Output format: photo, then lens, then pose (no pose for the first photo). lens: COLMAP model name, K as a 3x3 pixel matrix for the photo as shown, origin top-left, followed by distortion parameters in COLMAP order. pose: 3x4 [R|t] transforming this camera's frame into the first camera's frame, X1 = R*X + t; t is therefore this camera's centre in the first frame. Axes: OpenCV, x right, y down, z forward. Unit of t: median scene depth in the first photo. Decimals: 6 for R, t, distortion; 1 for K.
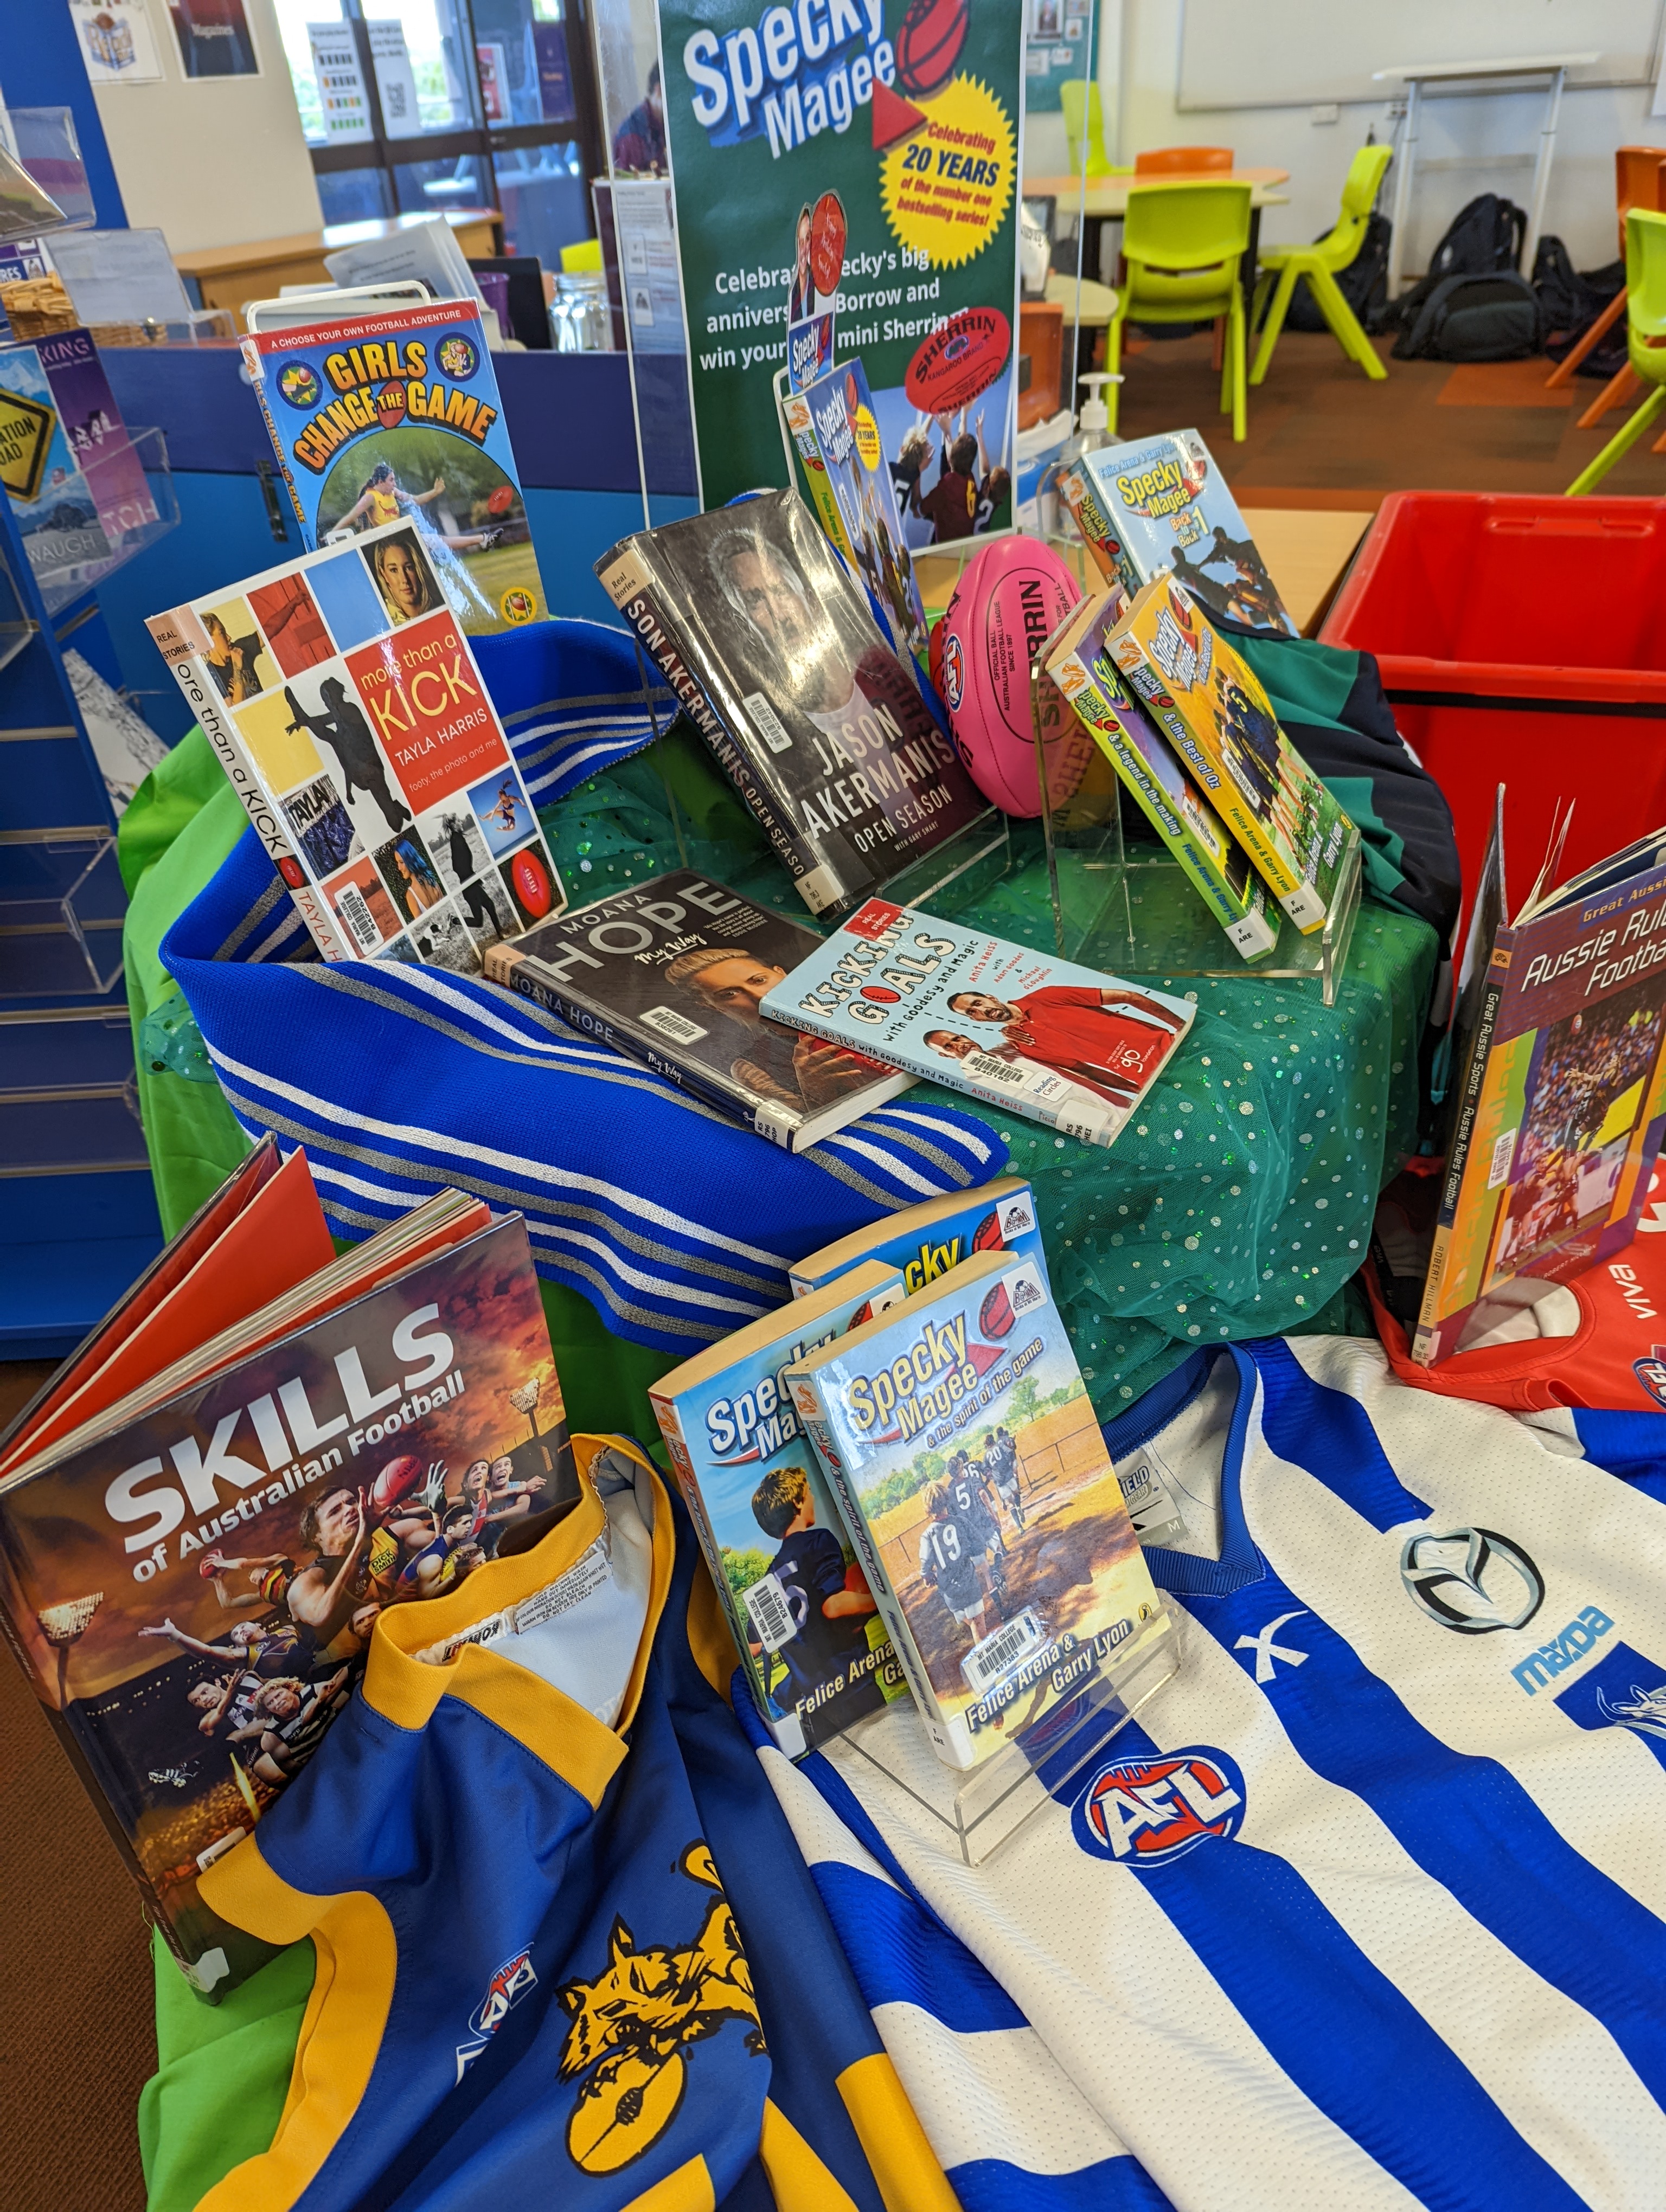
lens RADIAL K [[1495.6, 0, 846.6], [0, 1495.6, 1106.1], [0, 0, 1]] dist [0.027034, -0.012967]
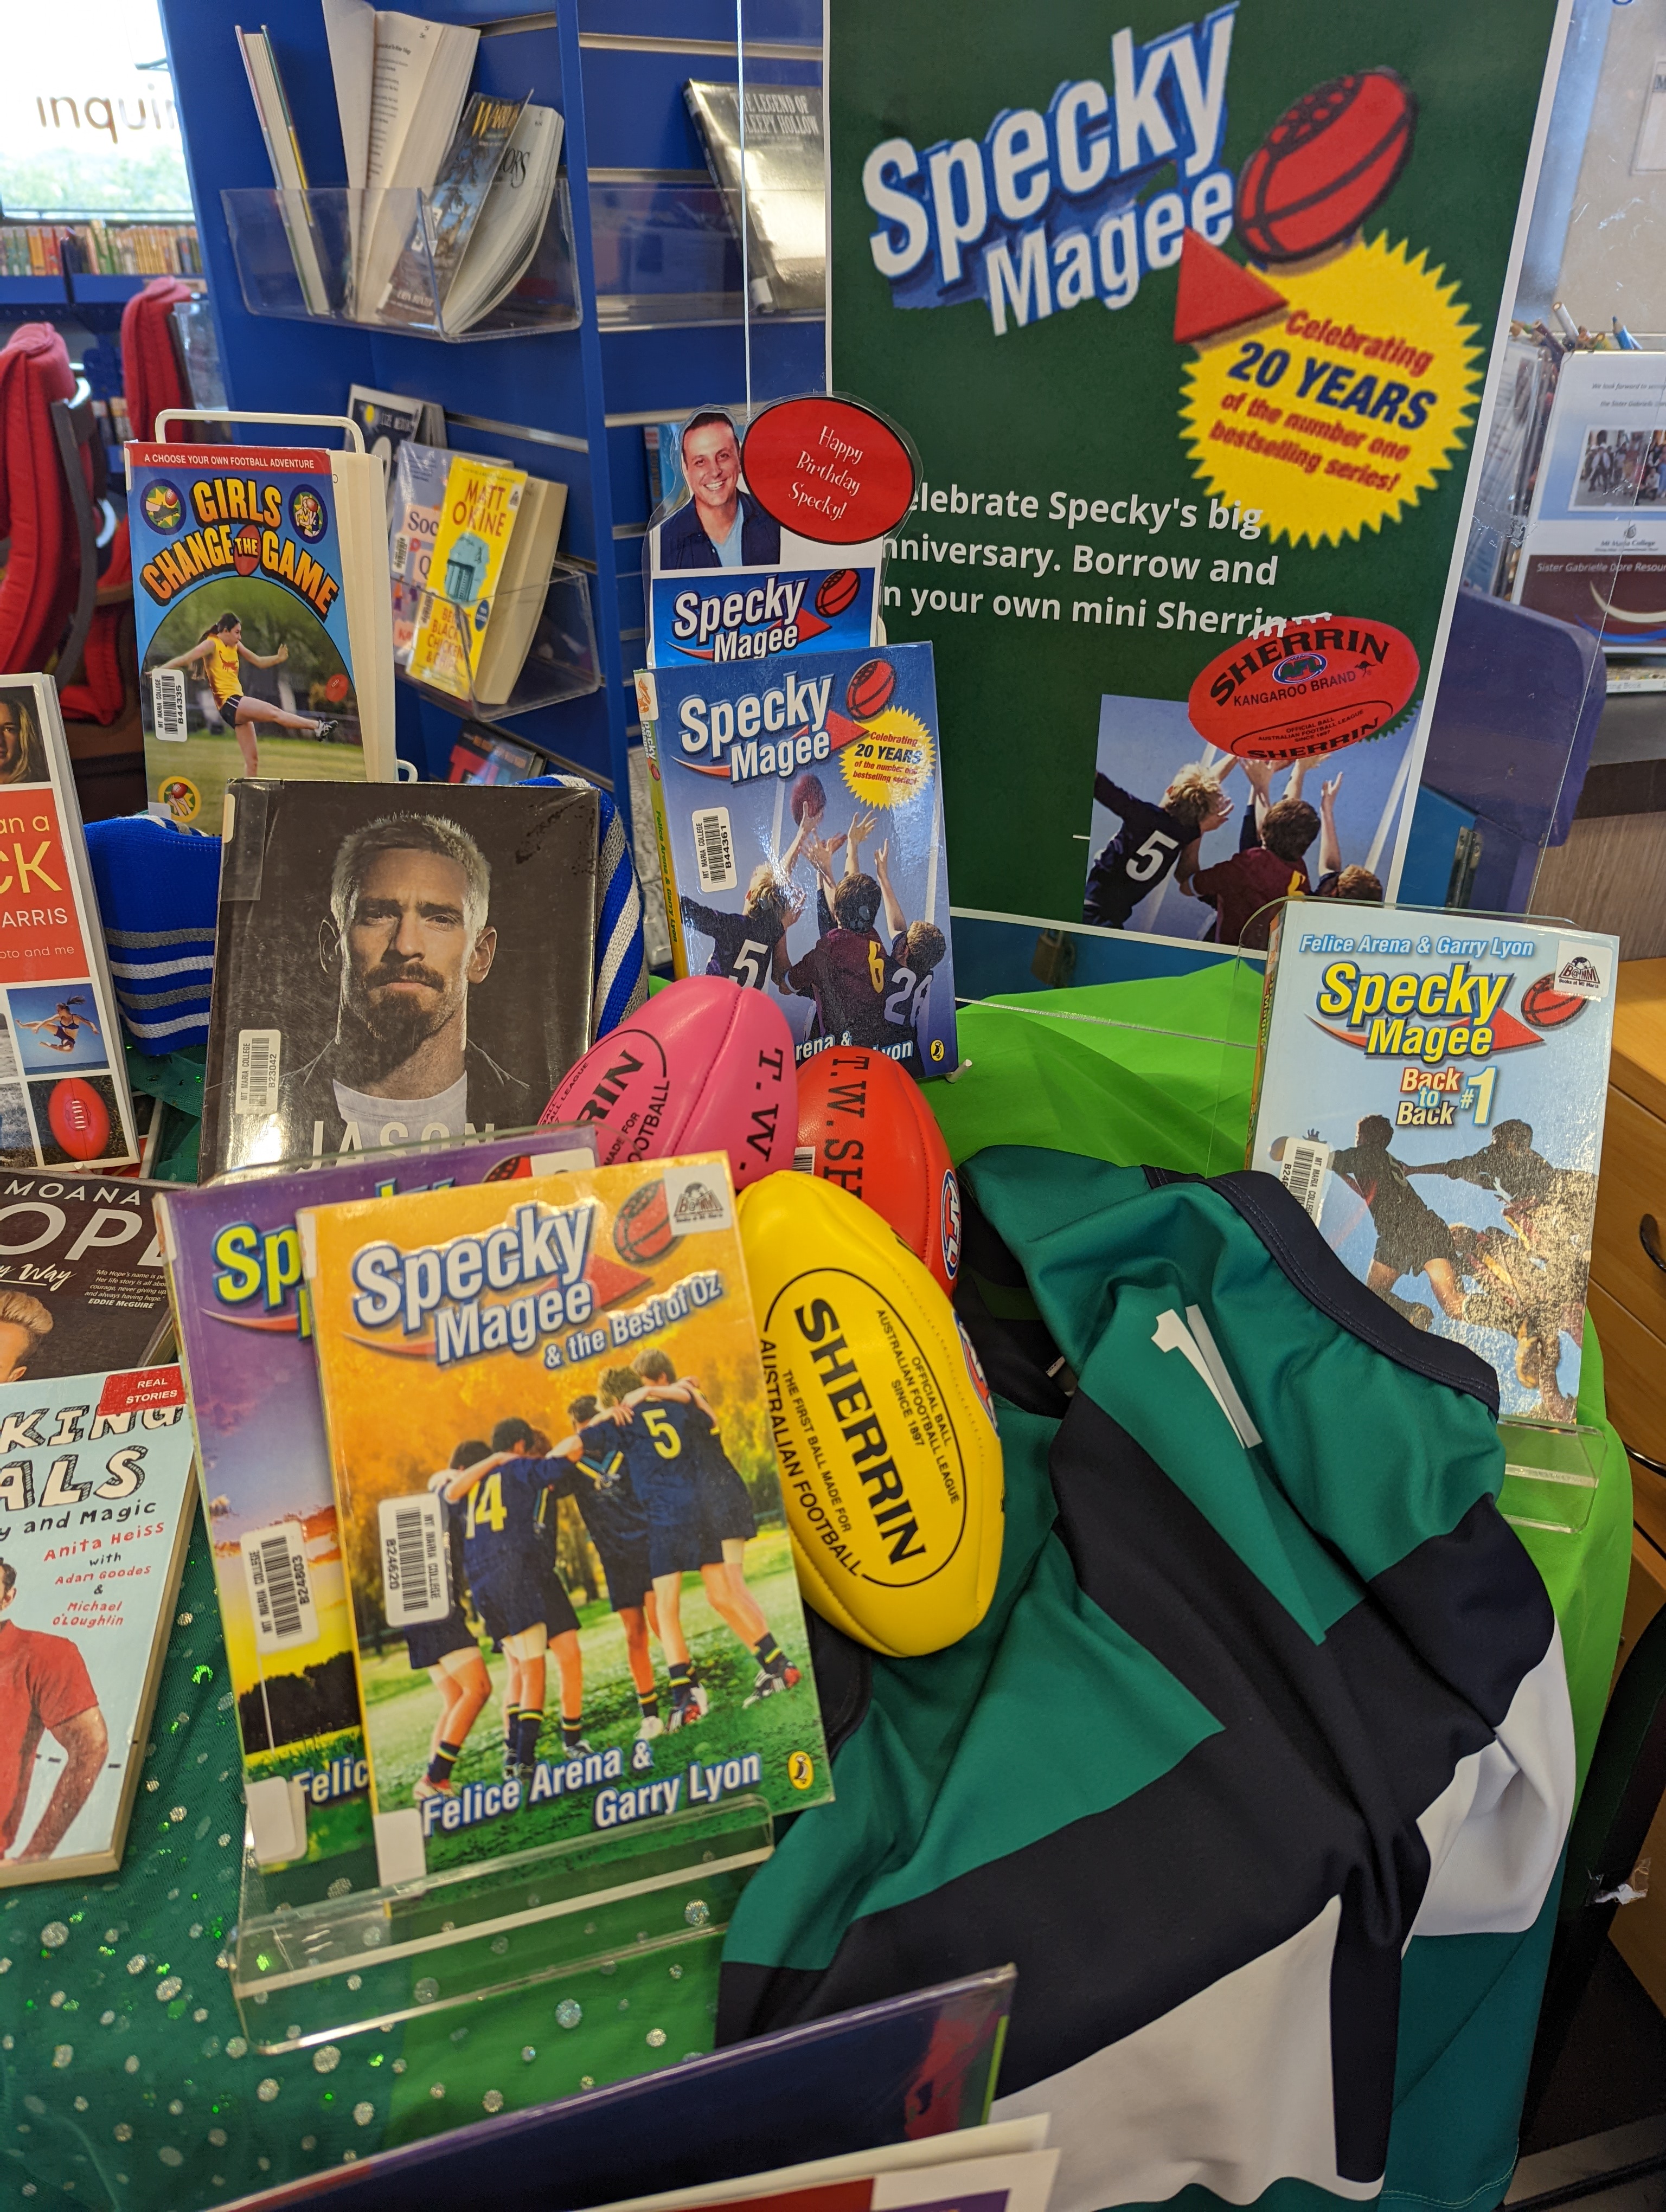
lens RADIAL K [[1495.6, 0, 840.2], [0, 1495.6, 1140.8], [0, 0, 1]] dist [0.027034, -0.012967]
pose [[0.619363, 0.467193, -0.630968, 0.491244], [-0.481267, 0.860900, 0.165028, -0.402420], [0.620300, 0.201451, 0.758054, 0.532391]]
